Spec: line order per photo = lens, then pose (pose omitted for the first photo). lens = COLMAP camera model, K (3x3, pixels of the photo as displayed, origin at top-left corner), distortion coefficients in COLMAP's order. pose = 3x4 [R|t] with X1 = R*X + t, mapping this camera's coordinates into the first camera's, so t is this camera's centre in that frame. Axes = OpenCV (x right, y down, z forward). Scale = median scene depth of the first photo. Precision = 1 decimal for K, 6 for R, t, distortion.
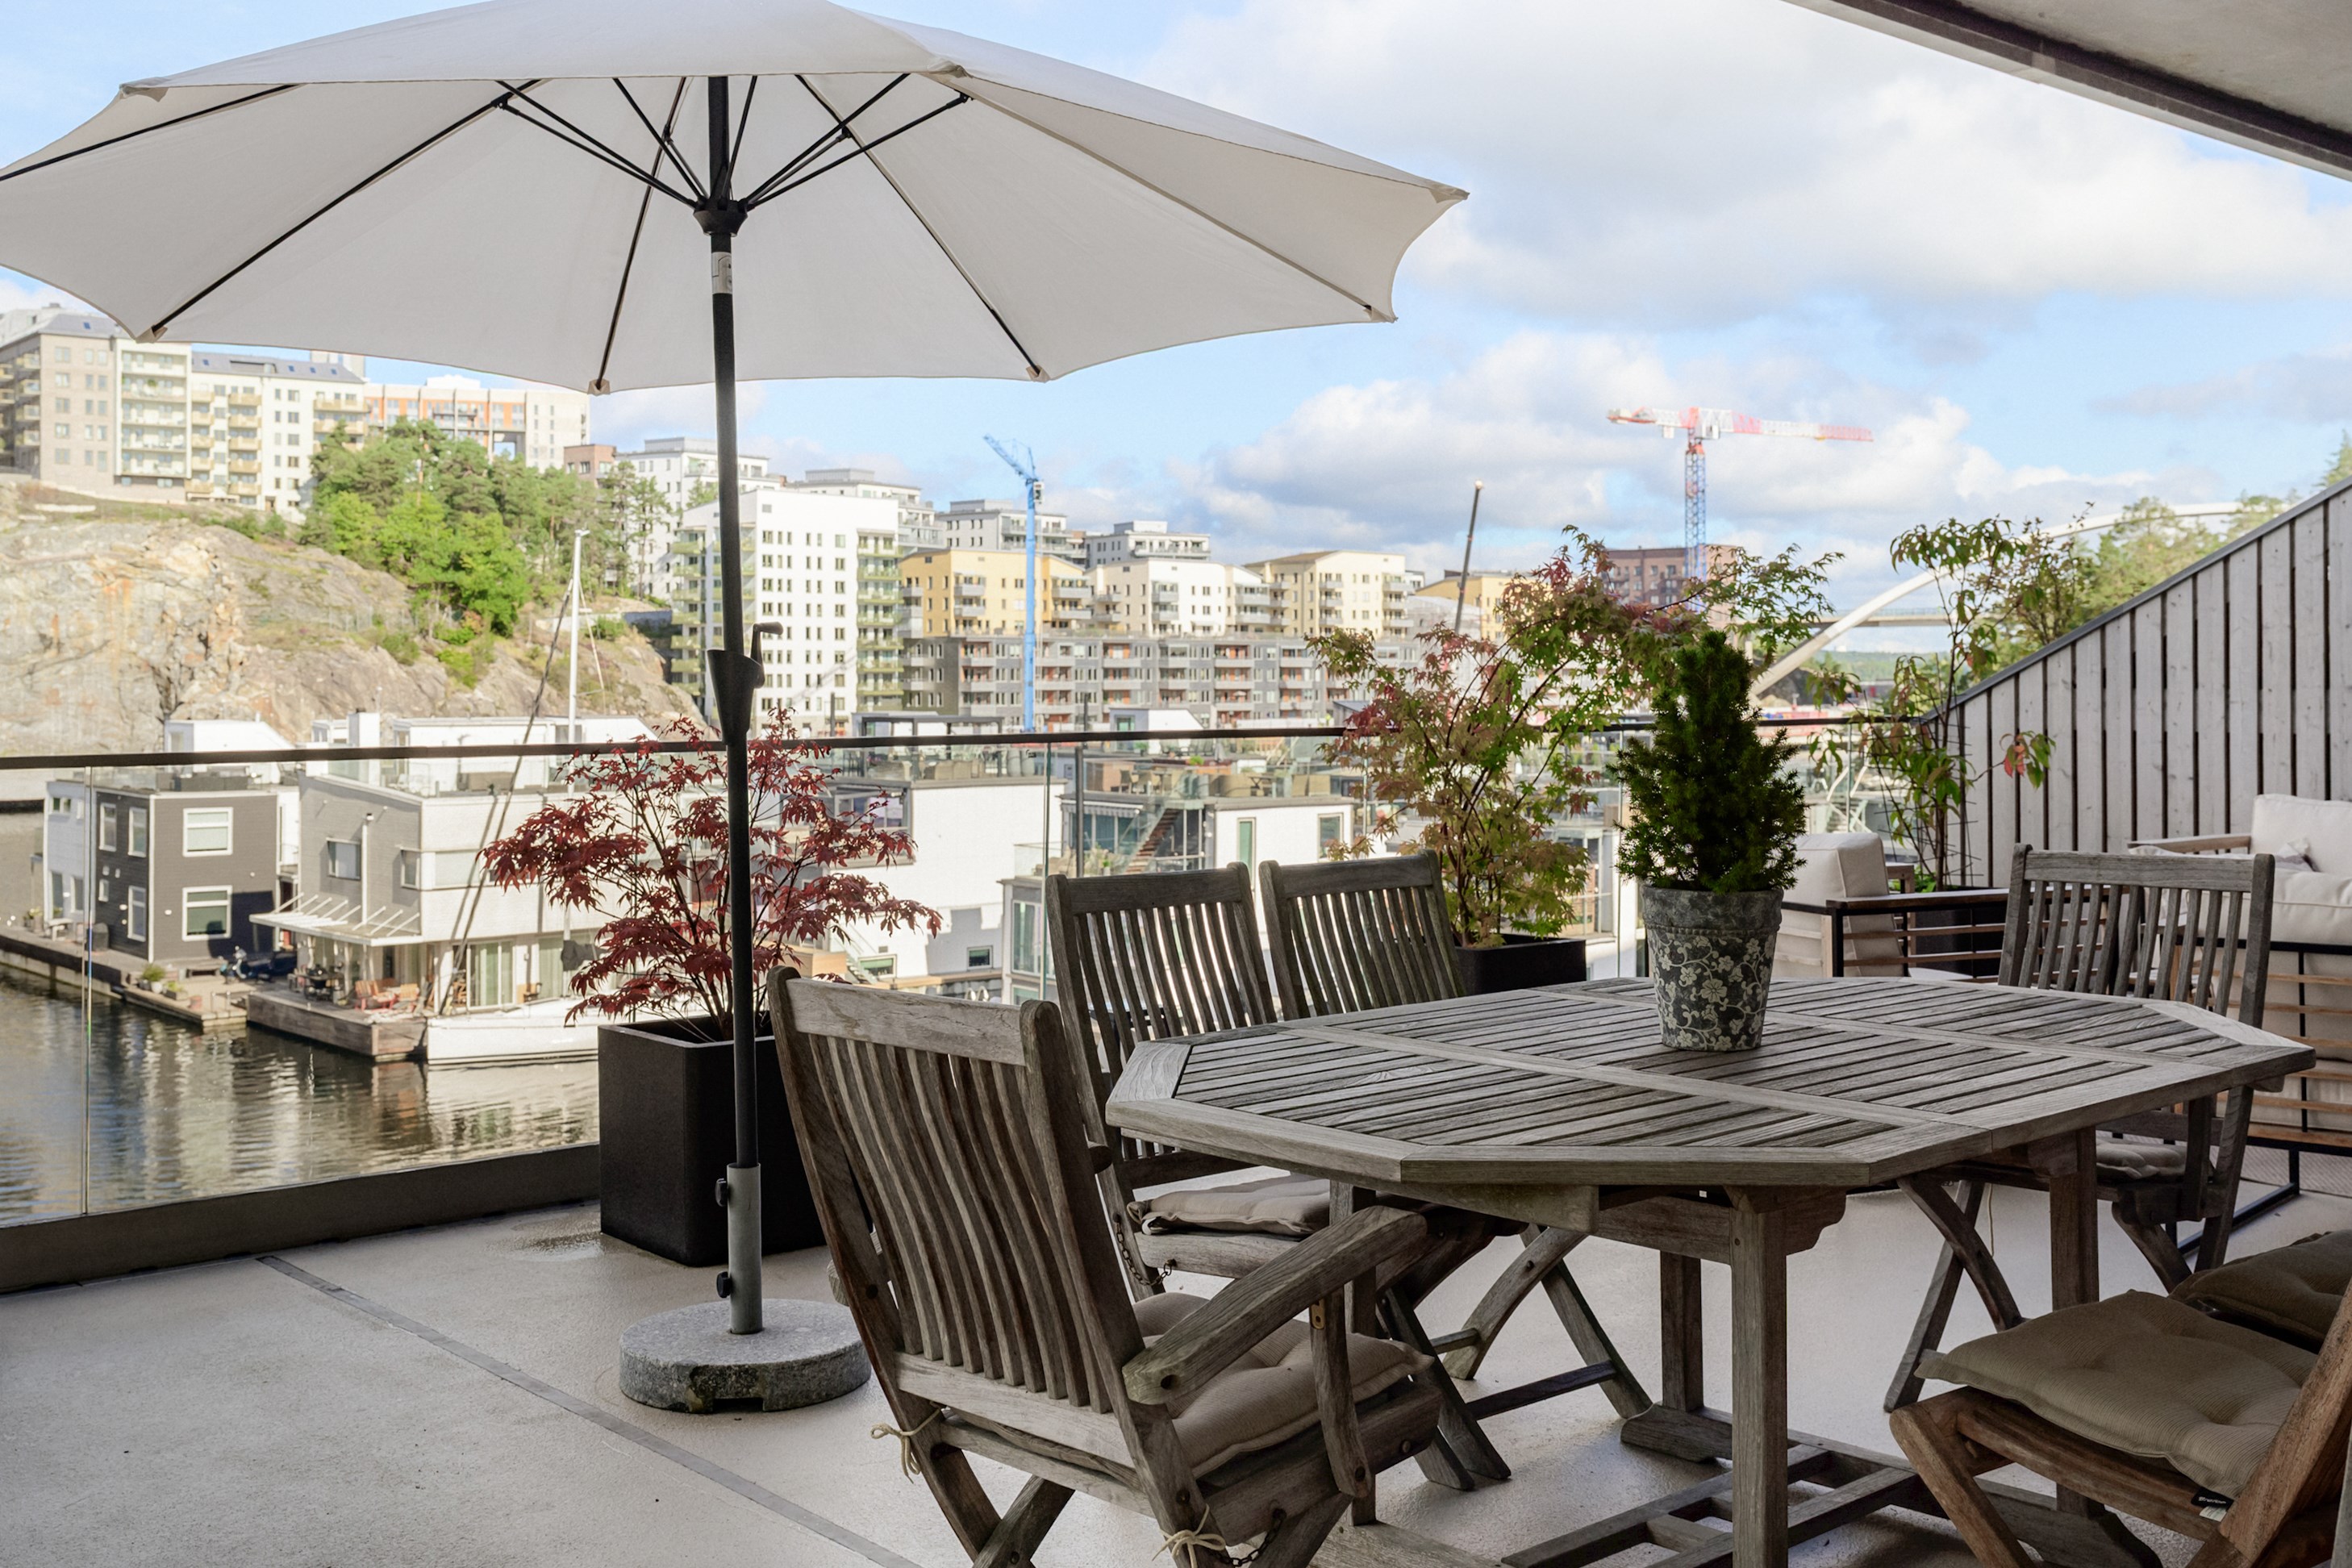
lens RADIAL K [[2363.5, 0, 1176.5], [0, 2363.5, 645.2], [0, 0, 1]] dist [0.002361, -0.004442]
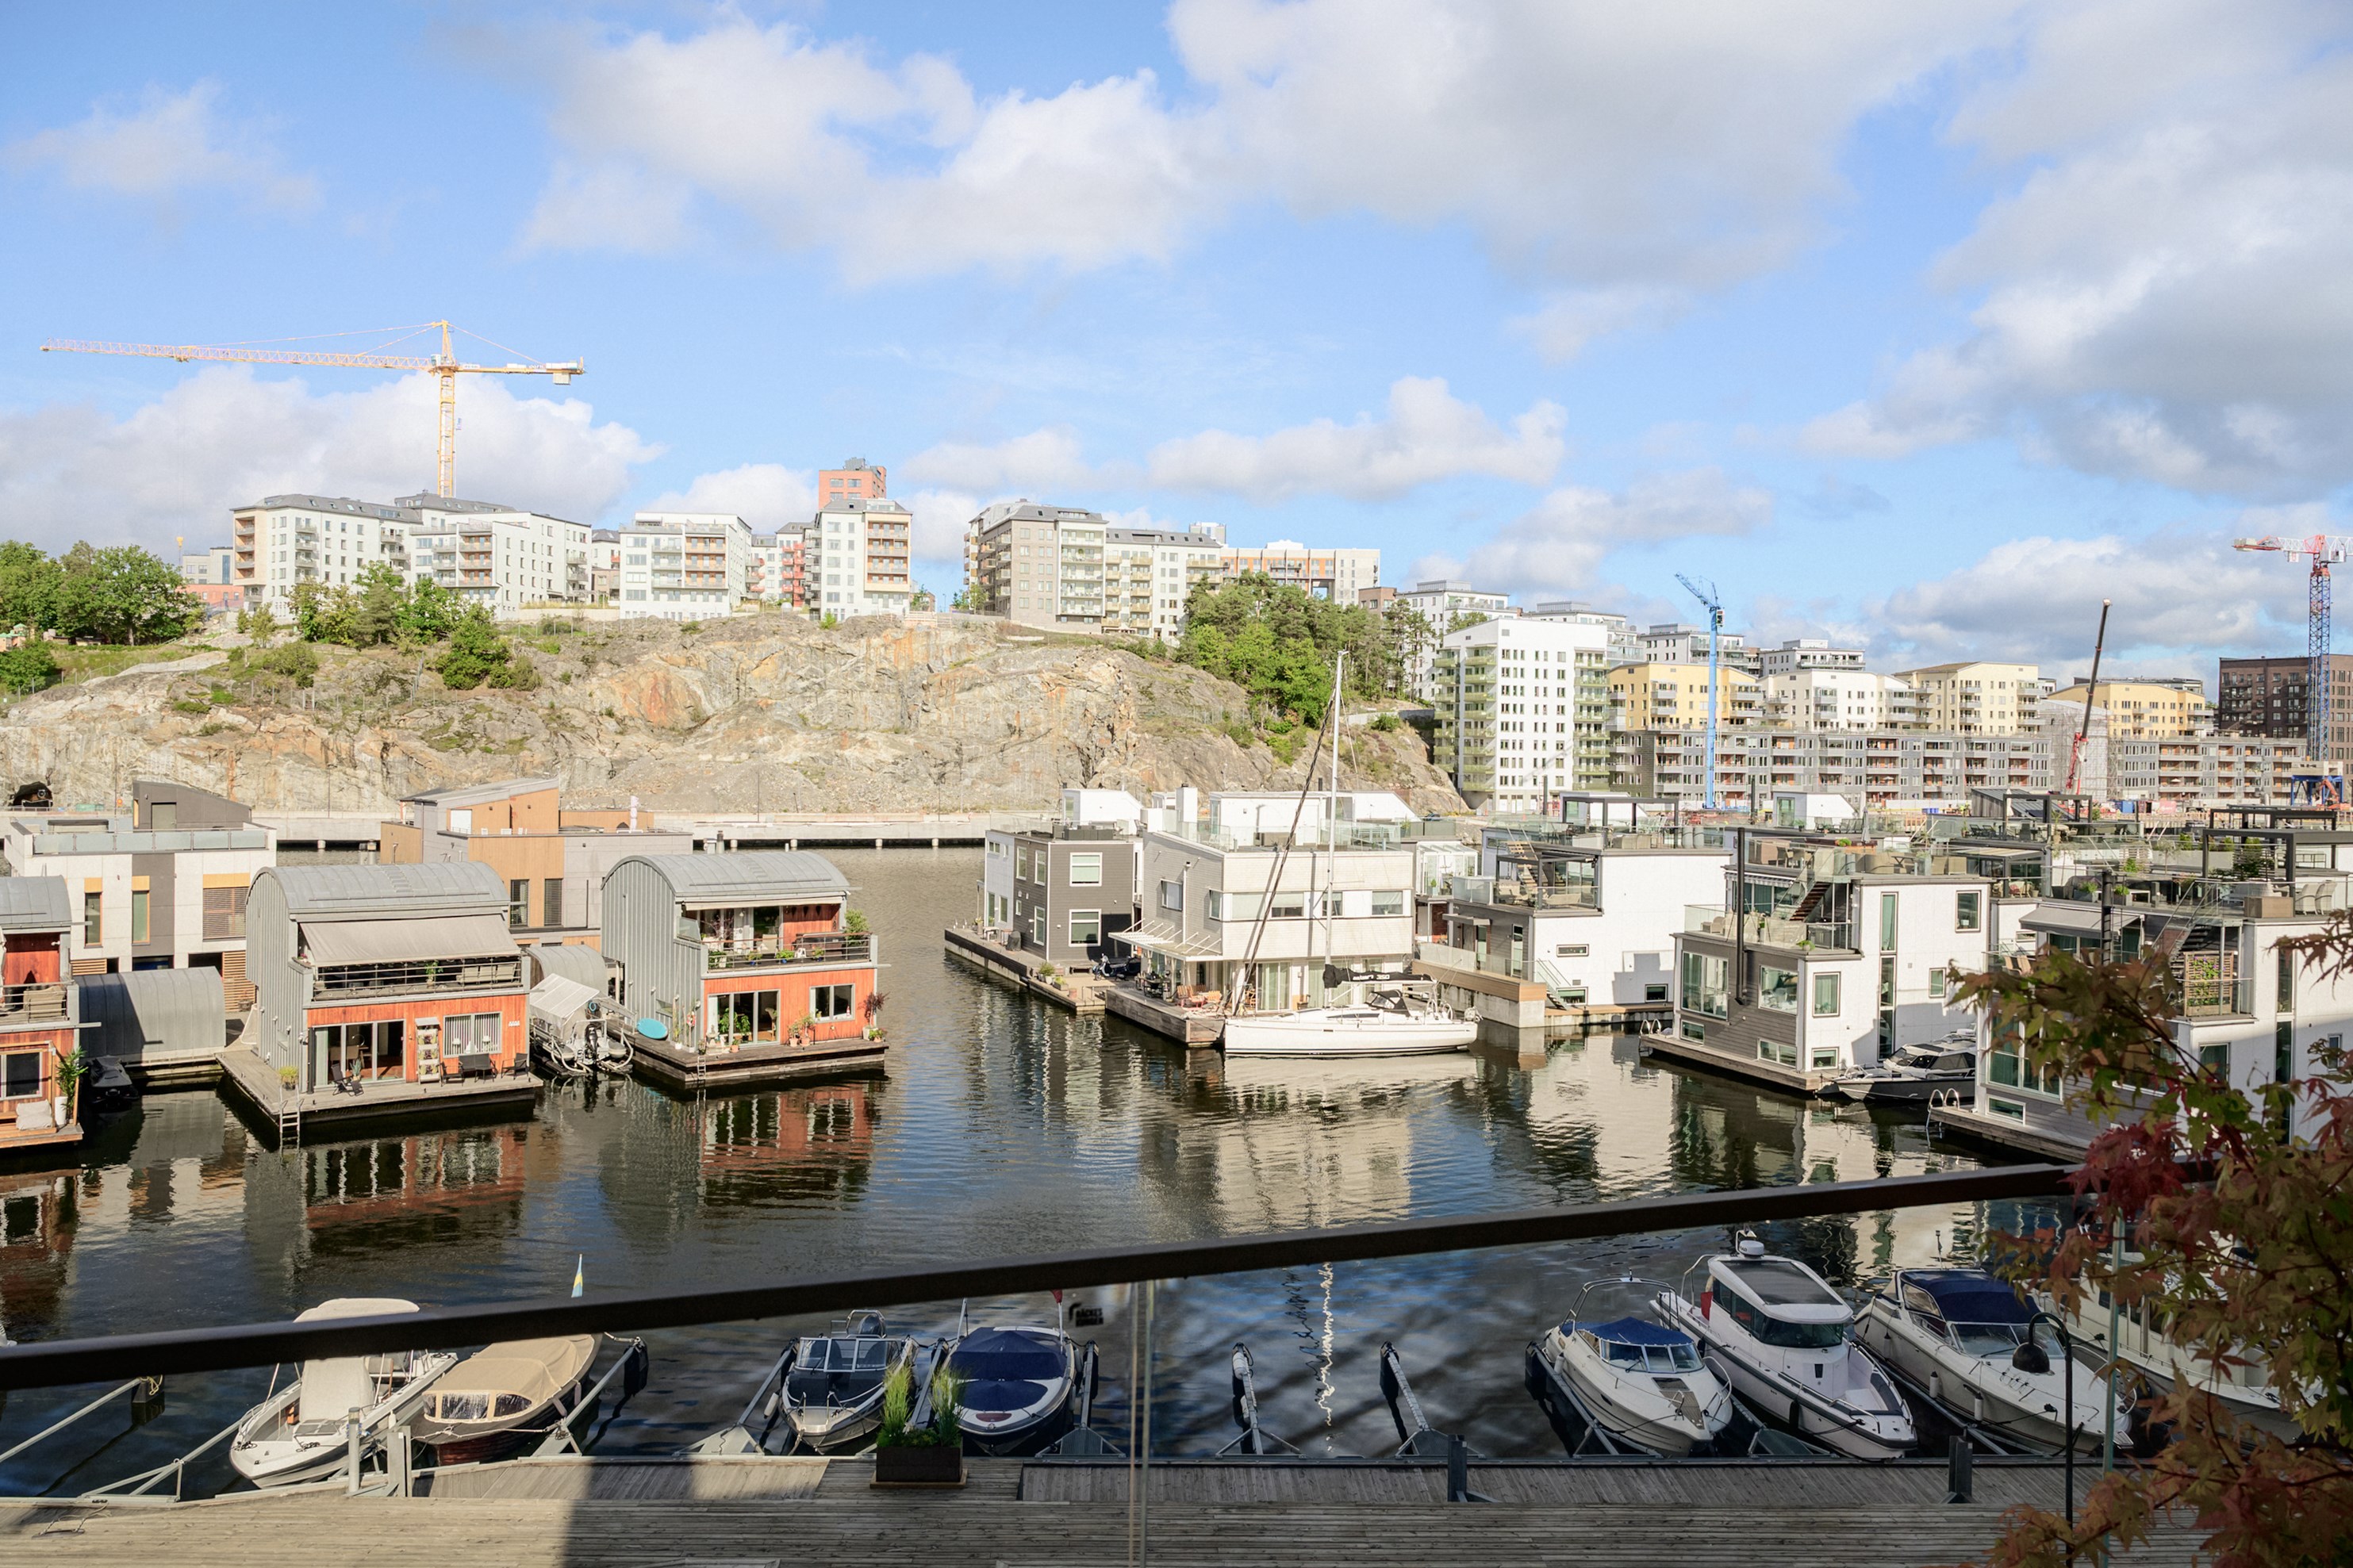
lens RADIAL K [[1738.7, 0, 1176.5], [0, 1738.7, 784.0], [0, 0, 1]] dist [-0.007451, 0.005257]
pose [[0.934853, 0.018739, -0.354540, 0.001057], [-0.008502, 0.999501, 0.030409, -0.001164], [0.354933, -0.025414, 0.934546, 0.022586]]
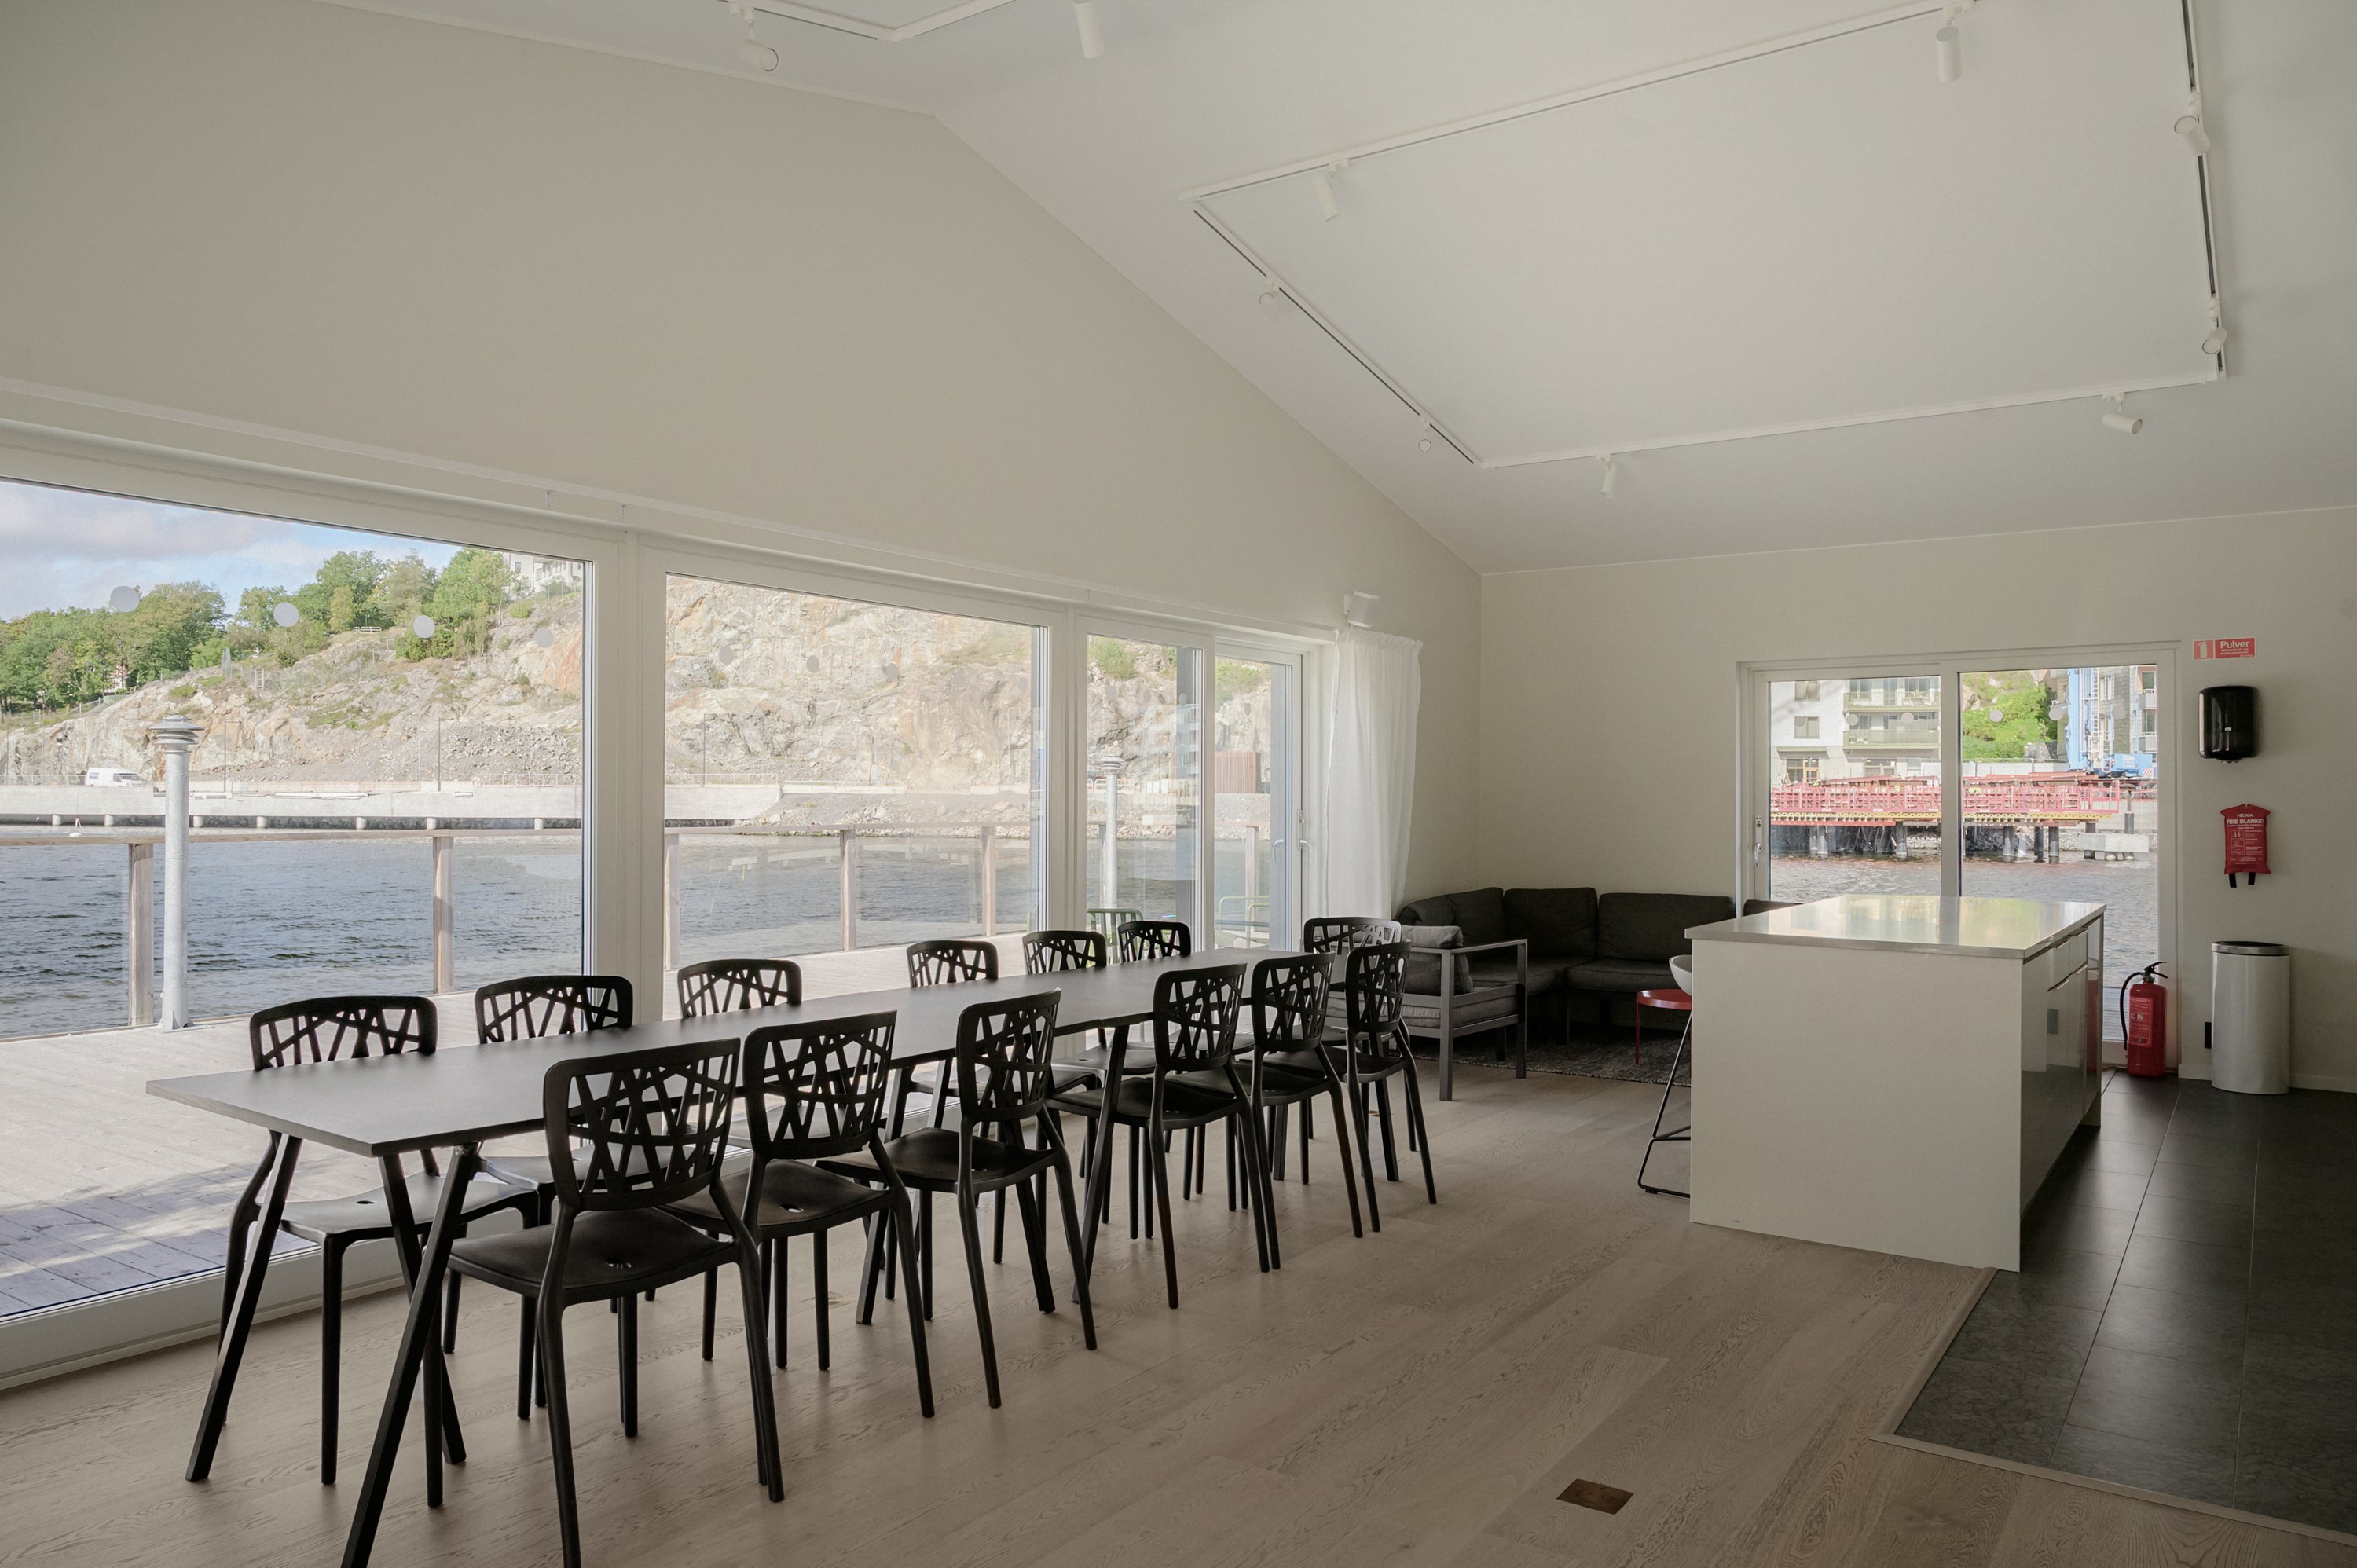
lens RADIAL K [[1616.3, 0, 1178.5], [0, 1616.3, 784.0], [0, 0, 1]] dist [-0.005019, -0.004970]
pose [[0.520870, -0.009262, -0.853586, 0.137819], [0.005248, 0.999957, -0.007648, 0.043330], [0.853620, -0.000496, 0.520896, 0.659244]]
